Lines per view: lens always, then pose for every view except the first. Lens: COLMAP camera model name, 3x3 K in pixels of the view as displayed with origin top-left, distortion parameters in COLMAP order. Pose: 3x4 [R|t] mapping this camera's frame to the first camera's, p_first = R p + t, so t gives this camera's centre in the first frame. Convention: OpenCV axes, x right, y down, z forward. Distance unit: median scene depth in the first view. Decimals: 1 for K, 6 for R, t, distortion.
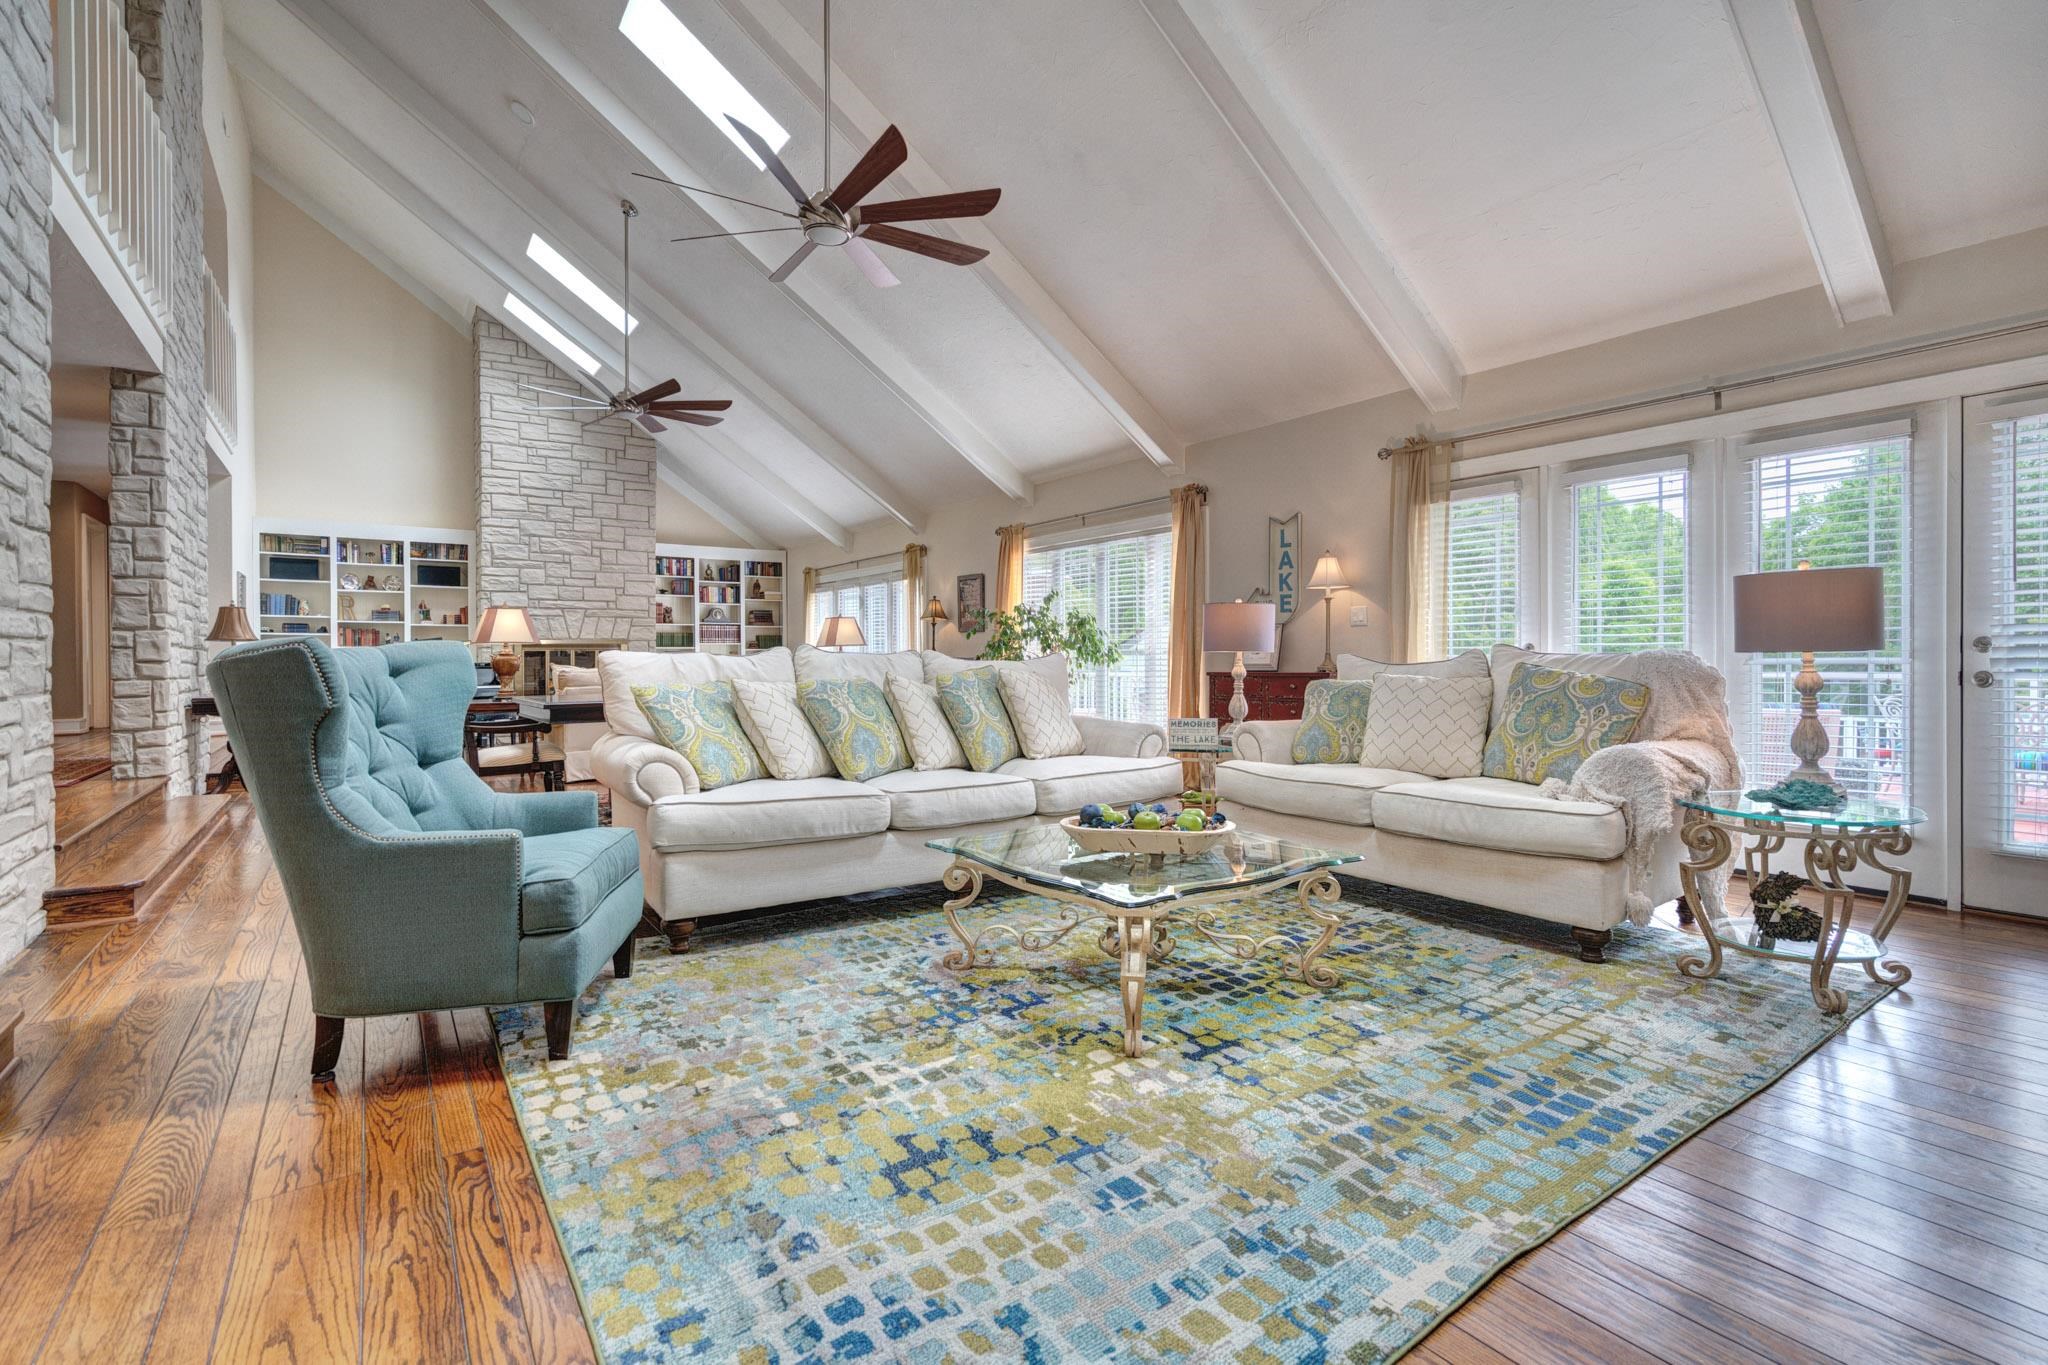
lens RADIAL K [[937.1, 0, 1022.1], [0, 937.1, 669.8], [0, 0, 1]] dist [-0.008473, 0.005080]
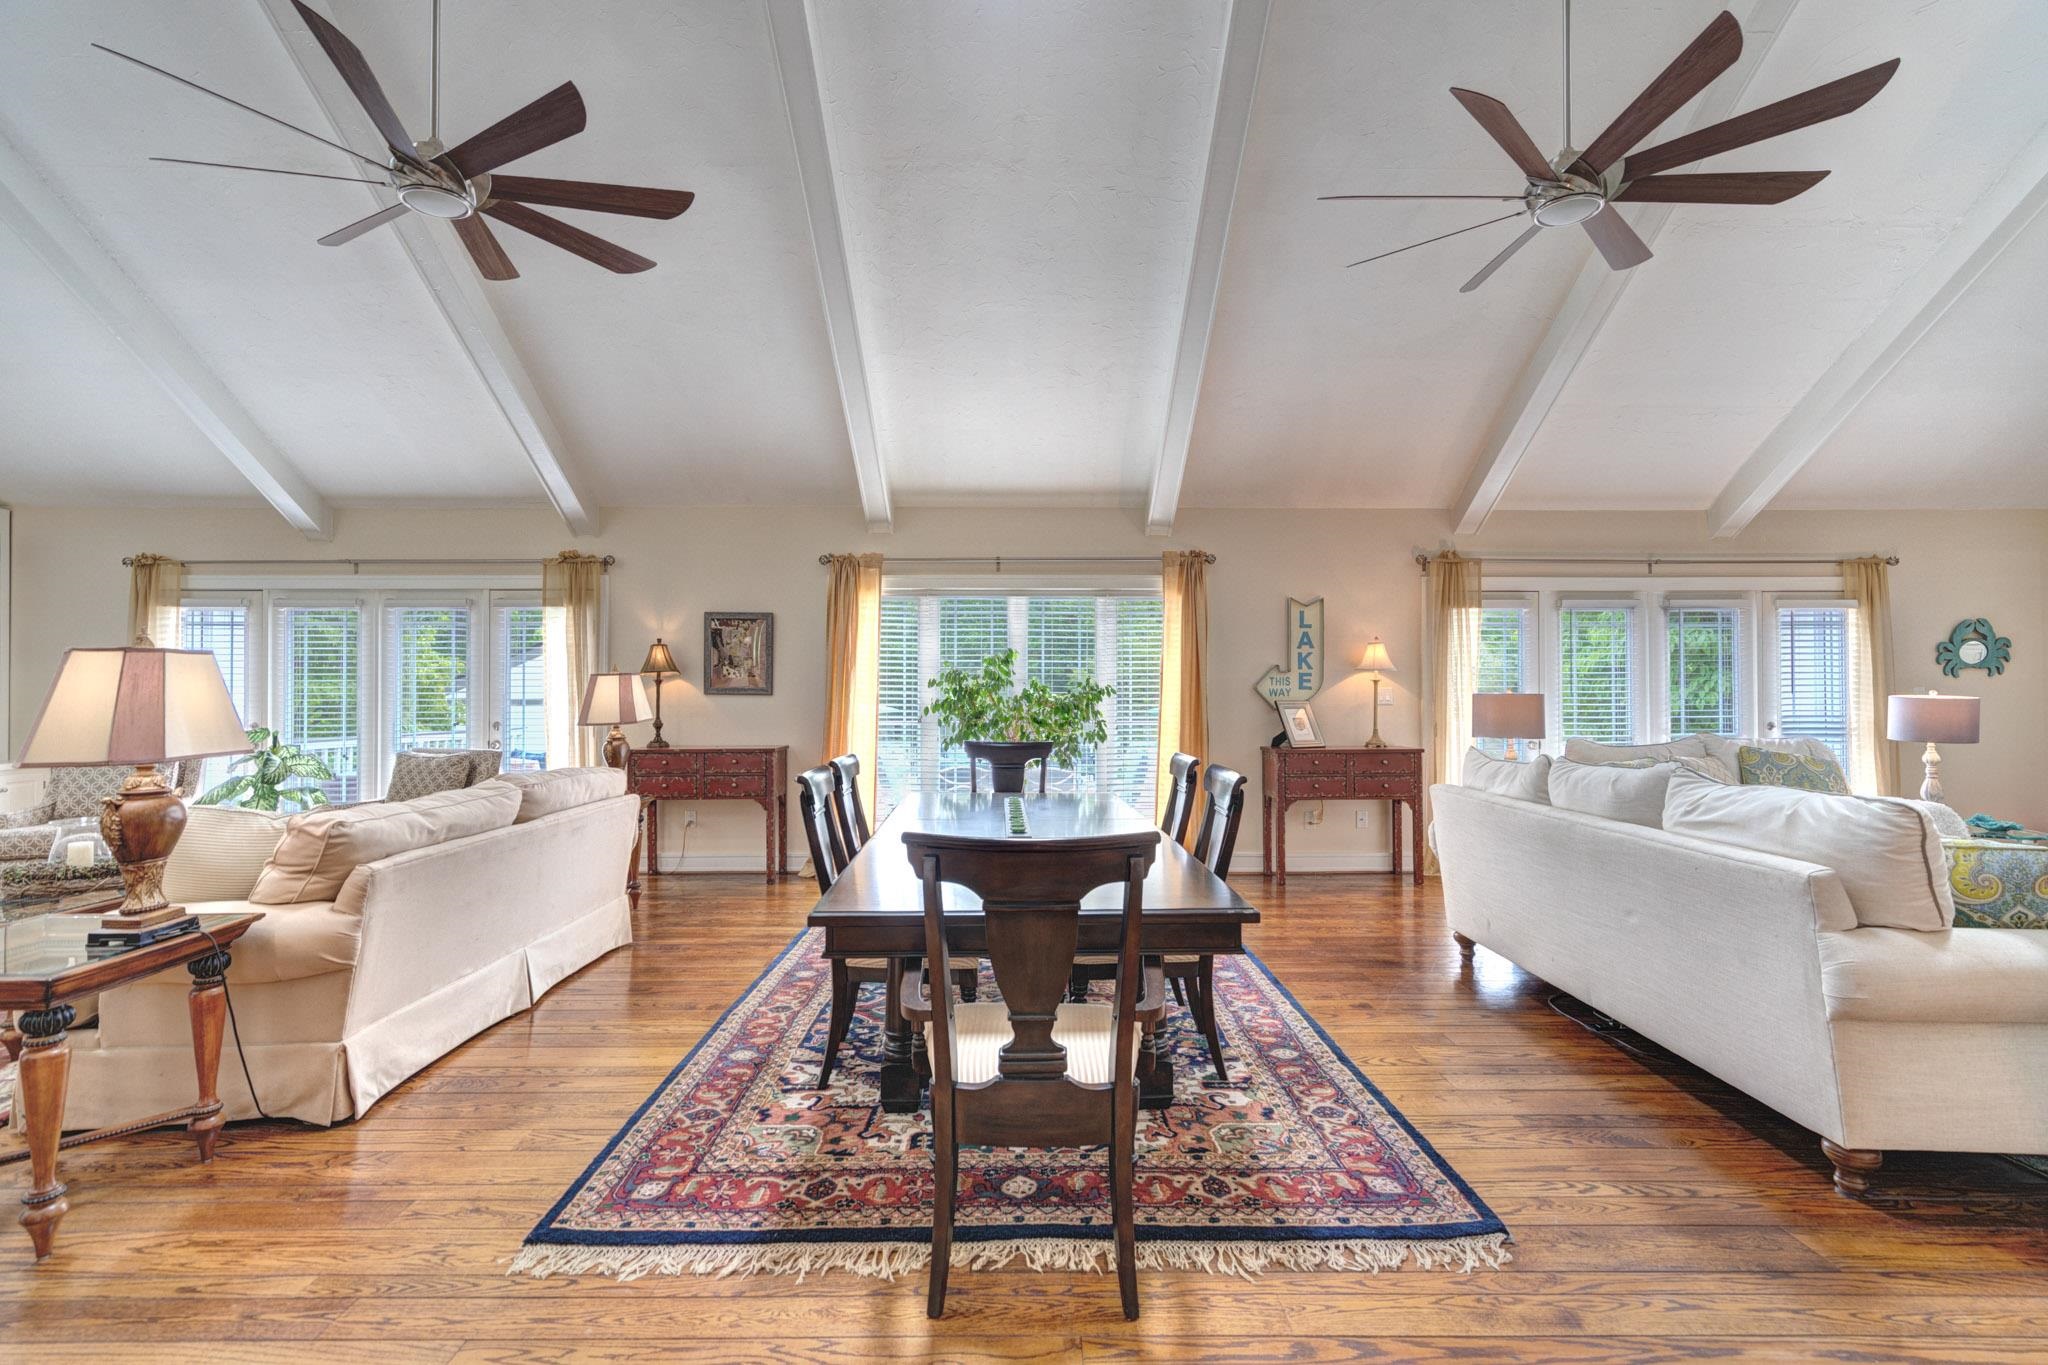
lens RADIAL K [[937.1, 0, 1020.8], [0, 937.1, 670.3], [0, 0, 1]] dist [-0.008473, 0.005080]
pose [[0.568820, 0.019679, 0.822227, -0.612218], [0.009887, 0.999478, -0.030761, -0.043952], [-0.822403, 0.025626, 0.568328, 0.539973]]
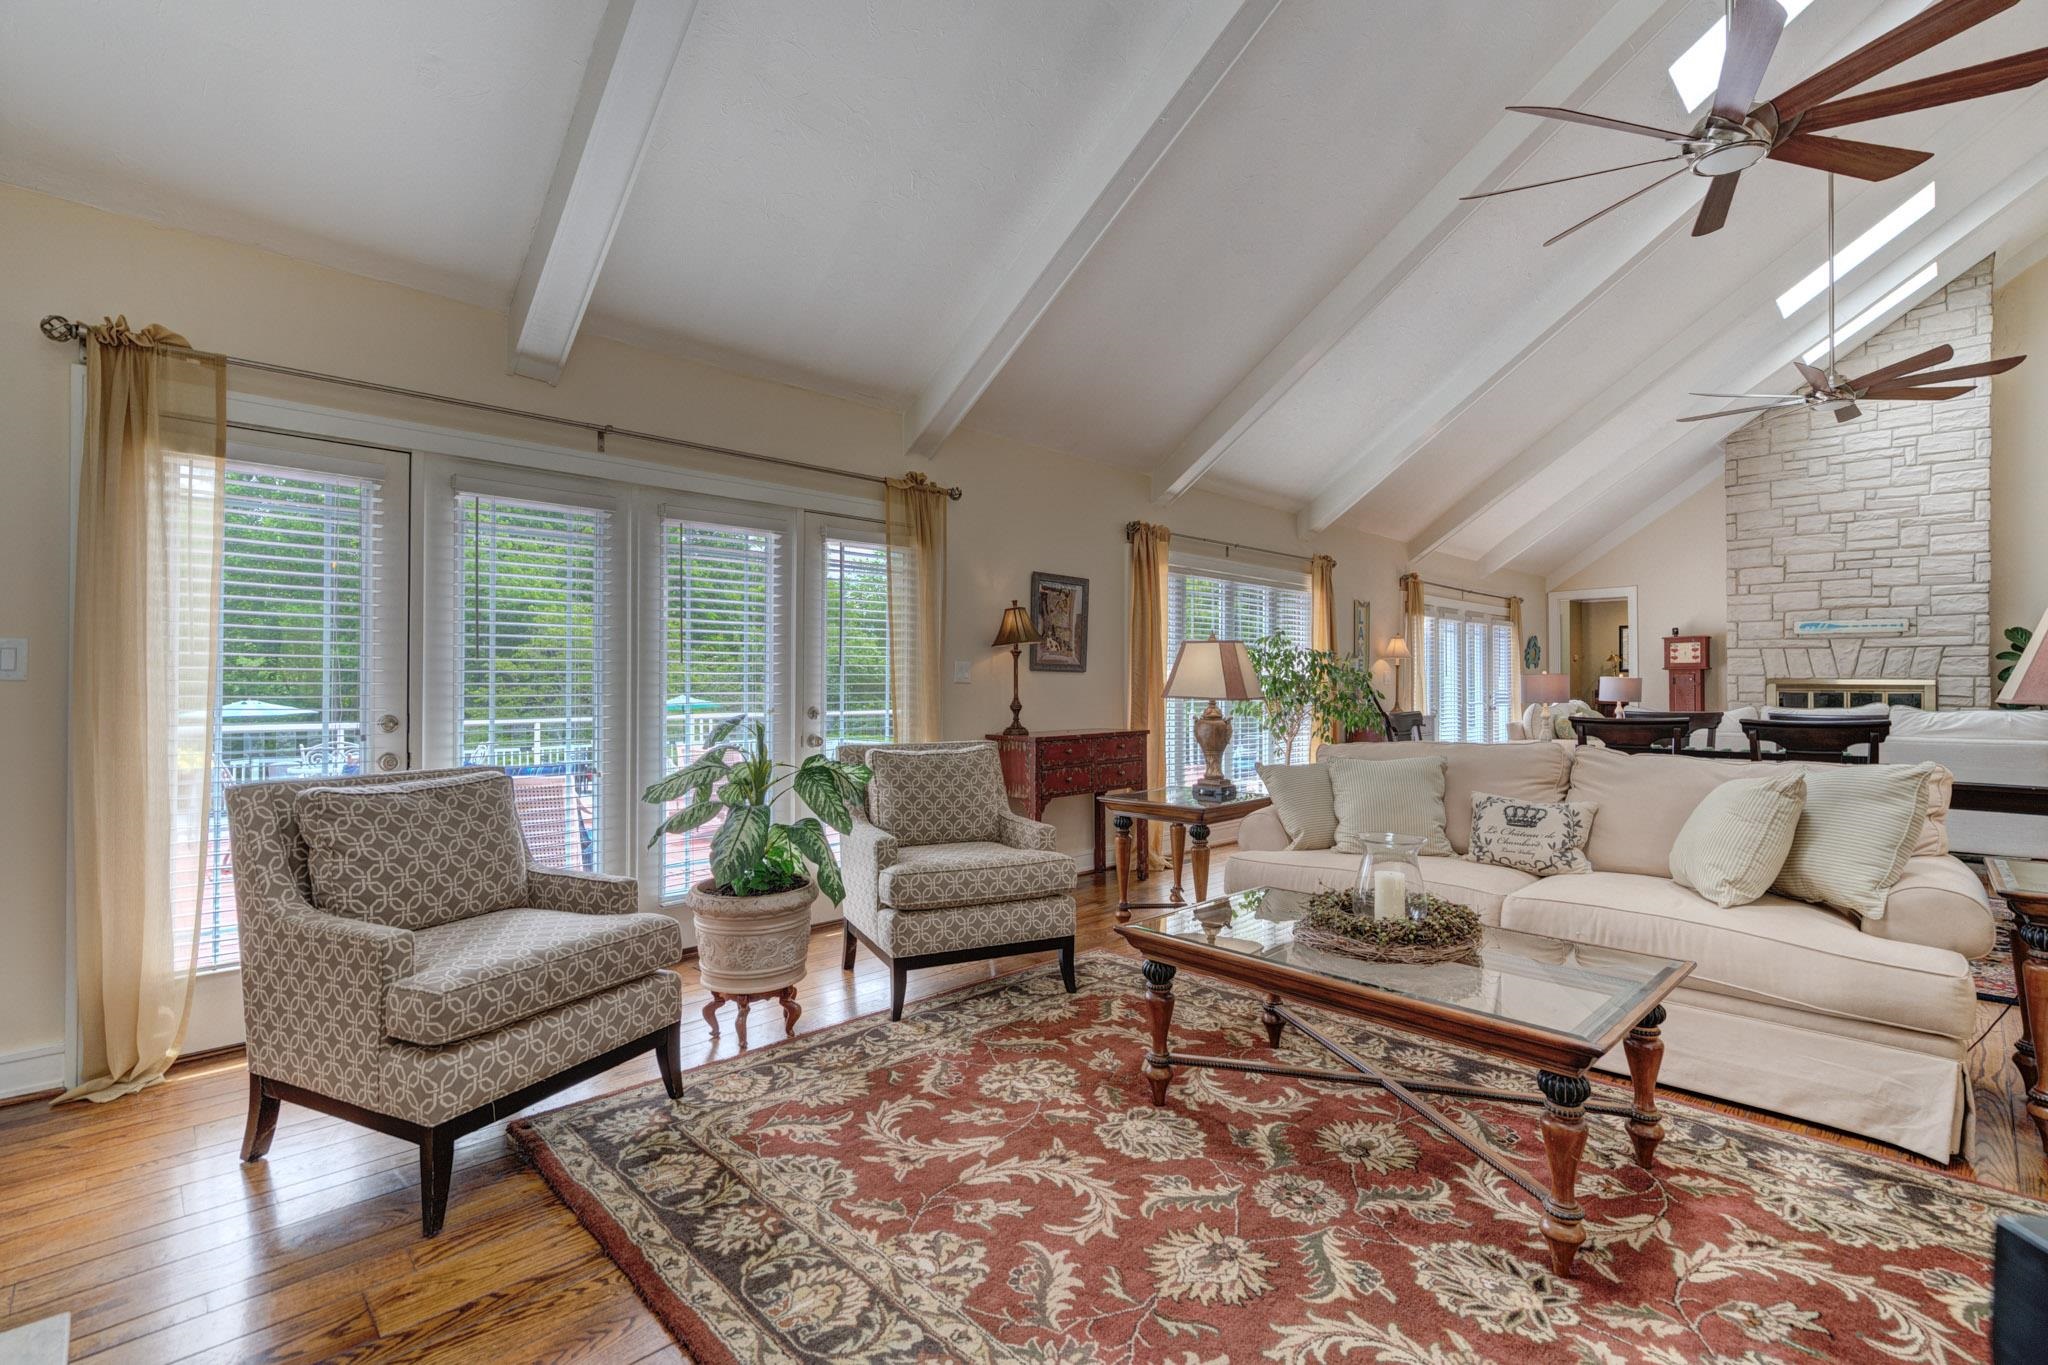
lens RADIAL K [[937.1, 0, 1018.6], [0, 937.1, 663.9], [0, 0, 1]] dist [-0.008473, 0.005080]
pose [[-0.161978, 0.023447, 0.986516, -0.776080], [0.011648, 0.999693, -0.021848, -0.039859], [-0.986726, 0.007952, -0.162201, 1.374496]]
